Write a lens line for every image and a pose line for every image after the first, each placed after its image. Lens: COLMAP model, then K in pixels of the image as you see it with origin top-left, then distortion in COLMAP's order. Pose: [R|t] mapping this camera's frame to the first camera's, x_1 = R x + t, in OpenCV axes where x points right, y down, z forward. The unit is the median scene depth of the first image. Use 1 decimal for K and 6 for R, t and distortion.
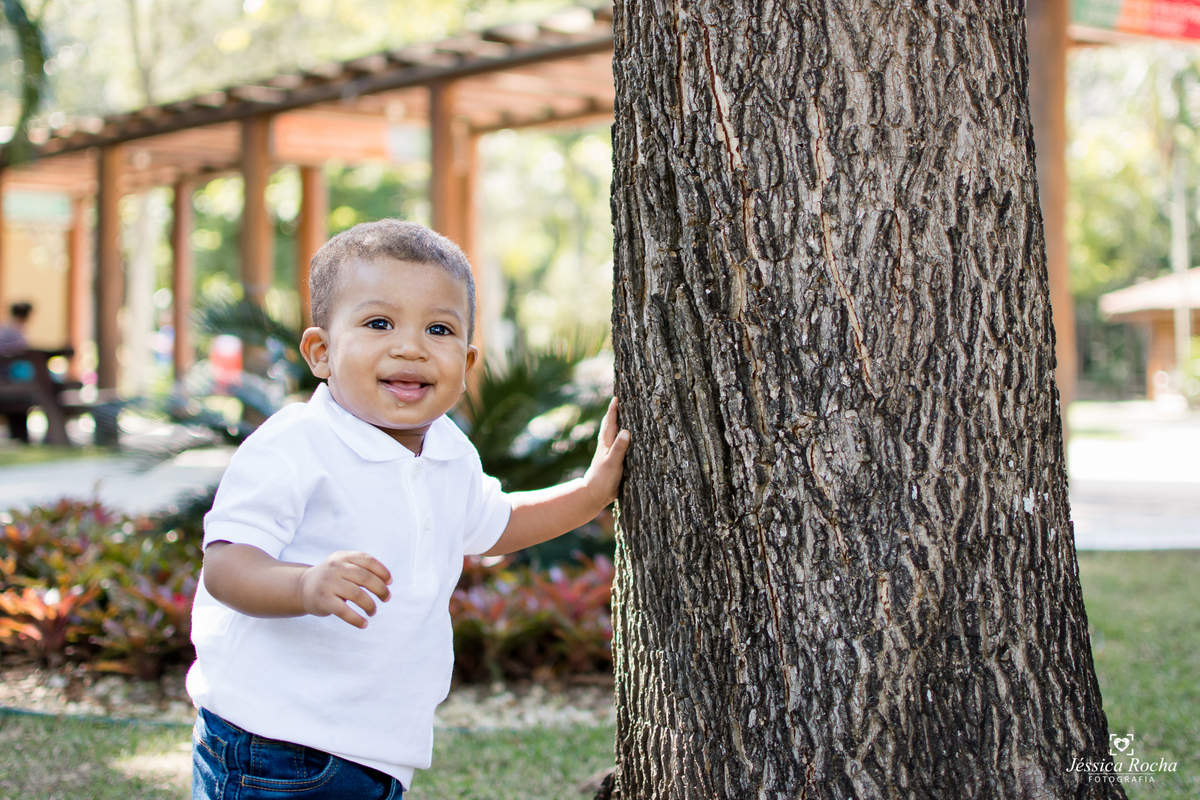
lens RADIAL K [[2171.2, 0, 676.9], [0, 2171.2, 305.2], [0, 0, 1]] dist [-0.150381, 0.000000]
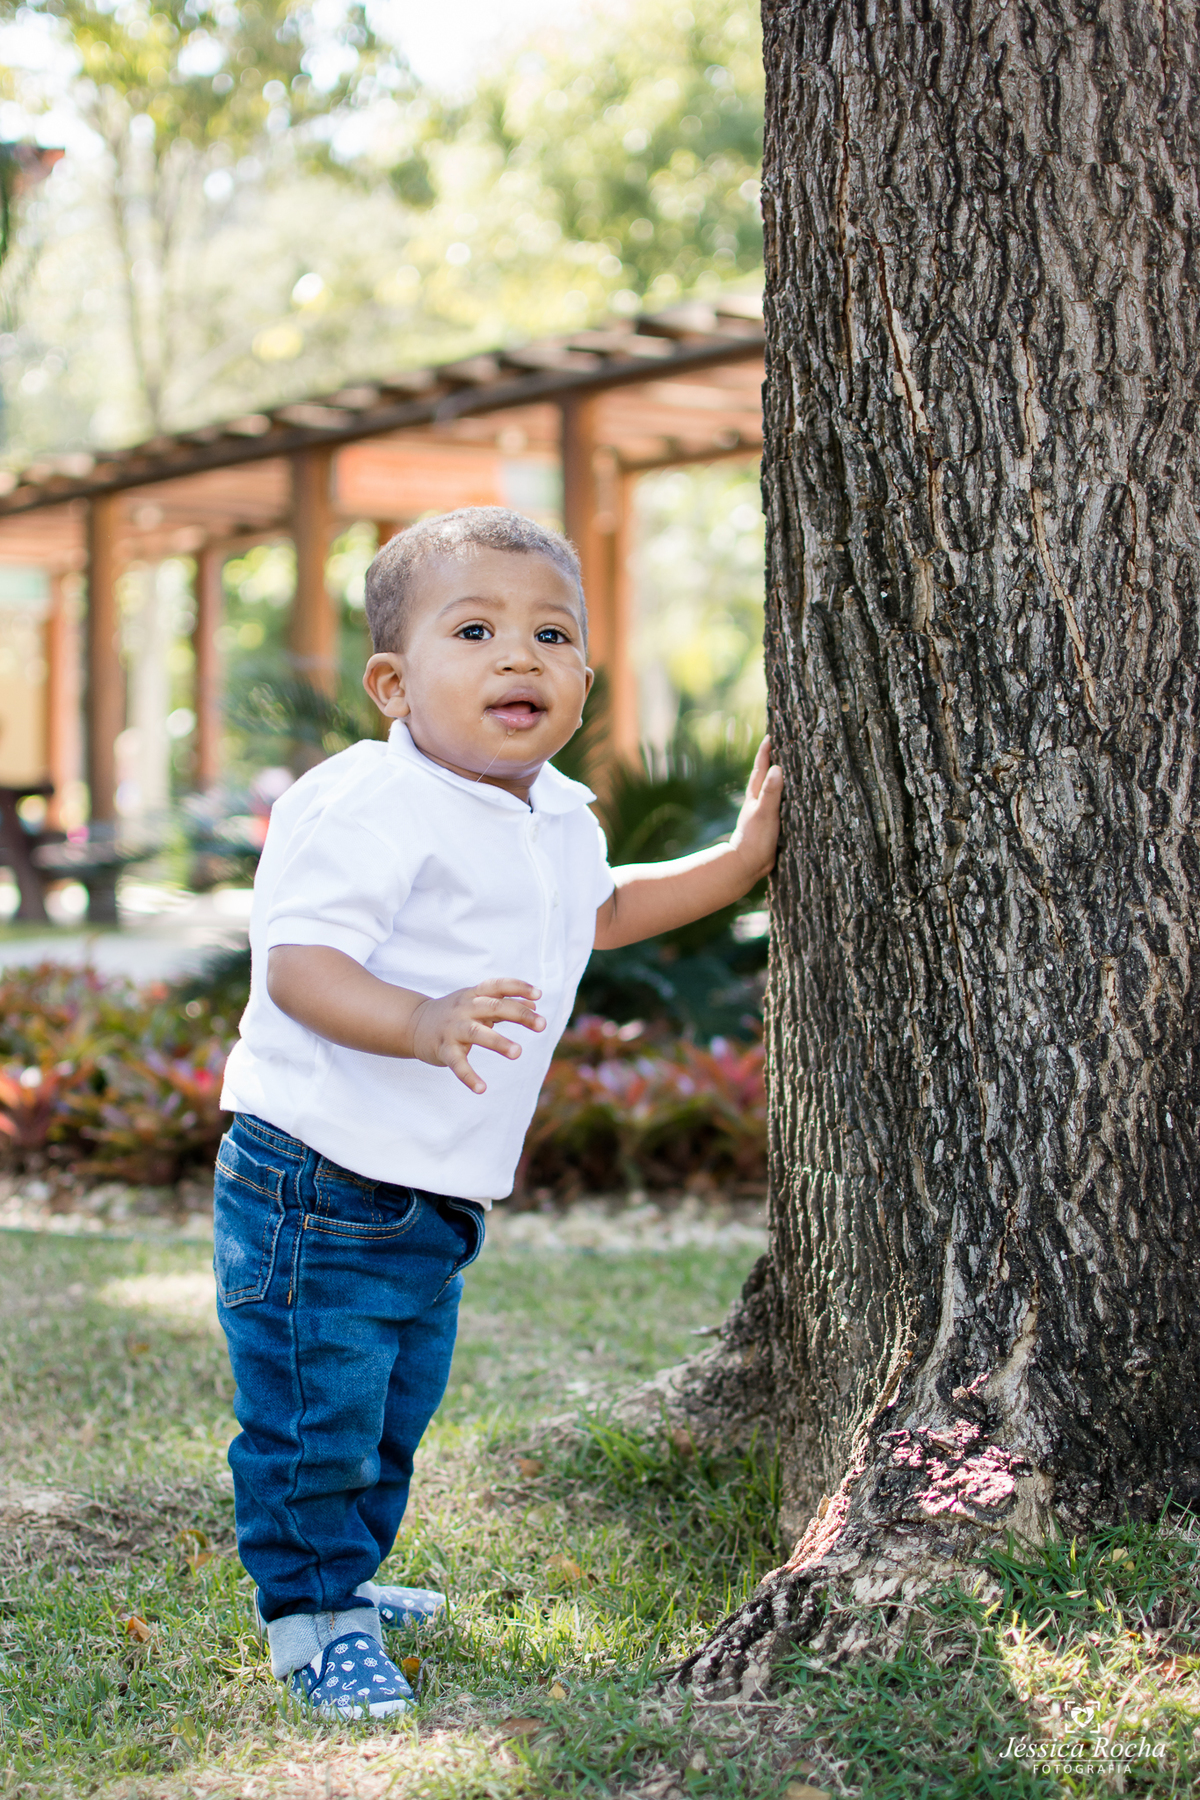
lens RADIAL K [[3256.8, 0, 587.1], [0, 3256.8, 958.7], [0, 0, 1]] dist [-0.150381, 0.000000]
pose [[0.993922, 0.004662, -0.109990, 0.037219], [0.002216, 0.998053, 0.062326, 0.050653], [0.110067, -0.062191, 0.991977, -0.151852]]
